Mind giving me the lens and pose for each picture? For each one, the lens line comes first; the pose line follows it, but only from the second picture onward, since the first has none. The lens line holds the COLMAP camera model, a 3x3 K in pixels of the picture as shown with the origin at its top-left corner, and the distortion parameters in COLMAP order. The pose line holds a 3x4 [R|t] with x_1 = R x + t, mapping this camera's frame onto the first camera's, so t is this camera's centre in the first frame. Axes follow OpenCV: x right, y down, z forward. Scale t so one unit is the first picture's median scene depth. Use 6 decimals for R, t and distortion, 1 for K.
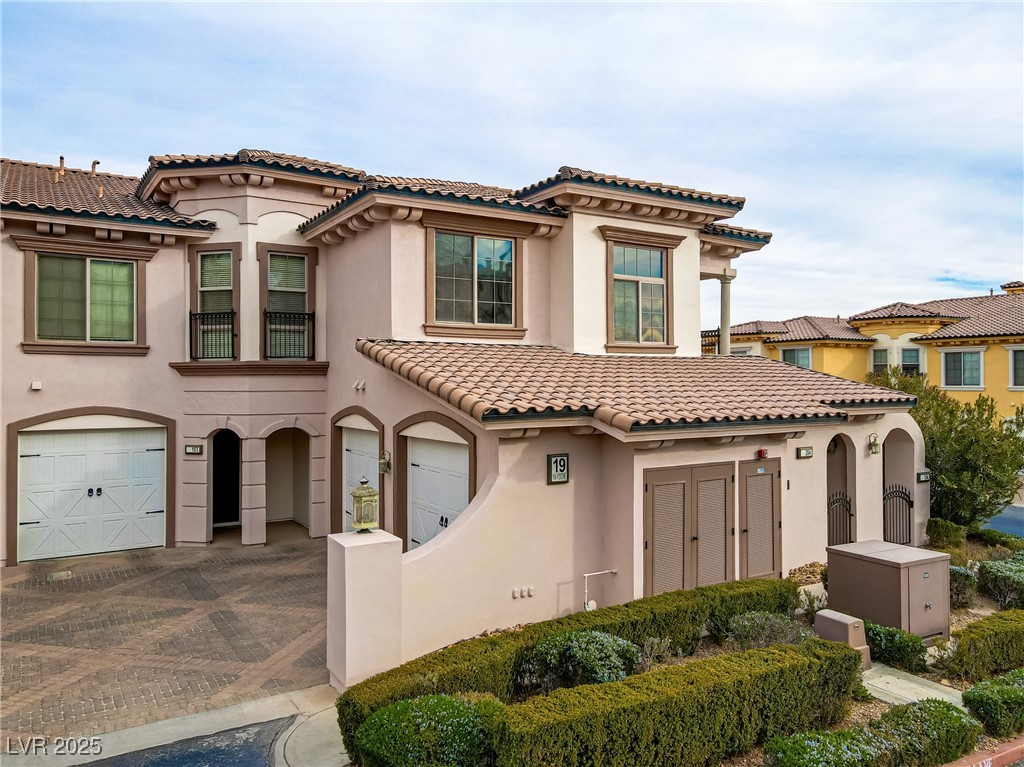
lens RADIAL K [[750.6, 0, 508.1], [0, 750.6, 370.7], [0, 0, 1]] dist [0.016739, 0.012148]
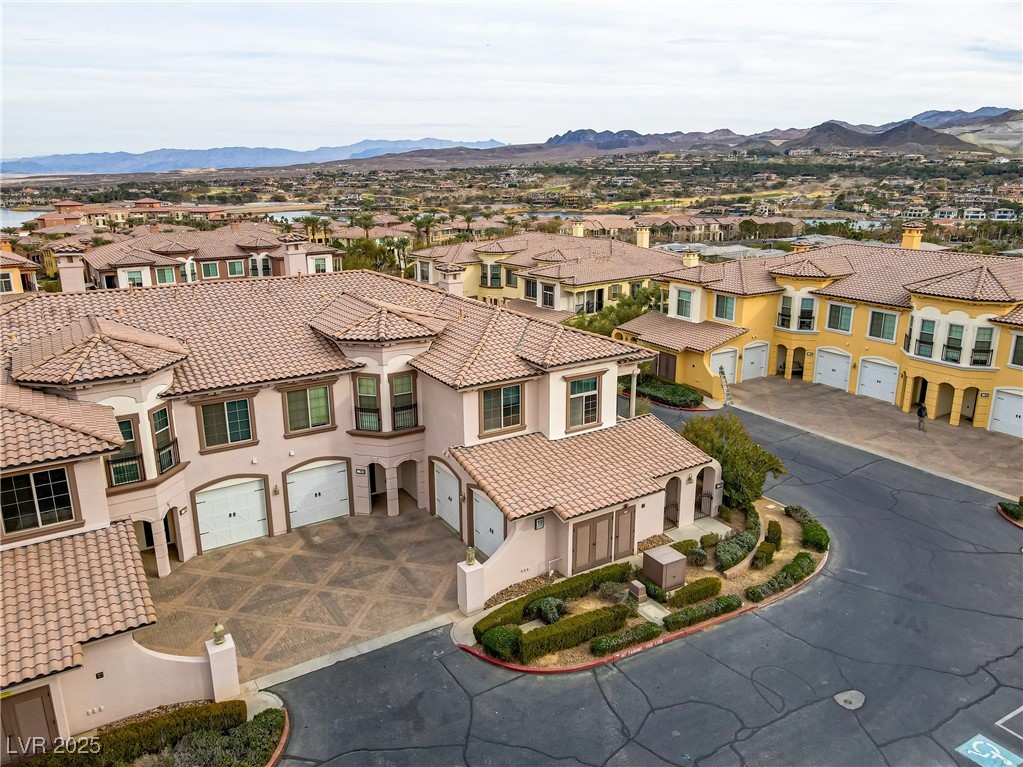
lens RADIAL K [[749.9, 0, 508.7], [0, 749.9, 375.3], [0, 0, 1]] dist [0.016739, 0.012148]
pose [[0.999987, -0.004251, 0.002920, -0.028179], [0.003258, 0.959595, 0.281367, -0.717935], [-0.003998, -0.281354, 0.959596, -0.868368]]
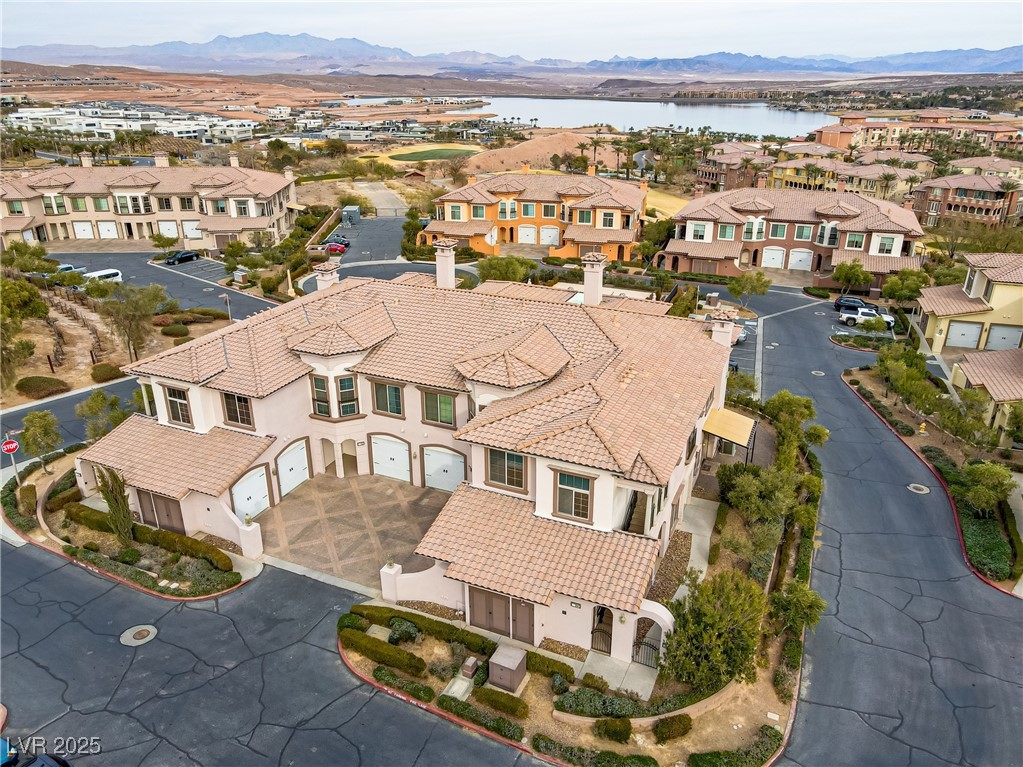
lens RADIAL K [[749.9, 0, 511.3], [0, 749.9, 376.8], [0, 0, 1]] dist [0.016739, 0.012148]
pose [[0.562272, 0.316590, -0.763951, 1.527802], [0.011826, 0.920642, 0.390229, -1.192522], [0.826868, -0.228449, 0.513907, -0.124033]]
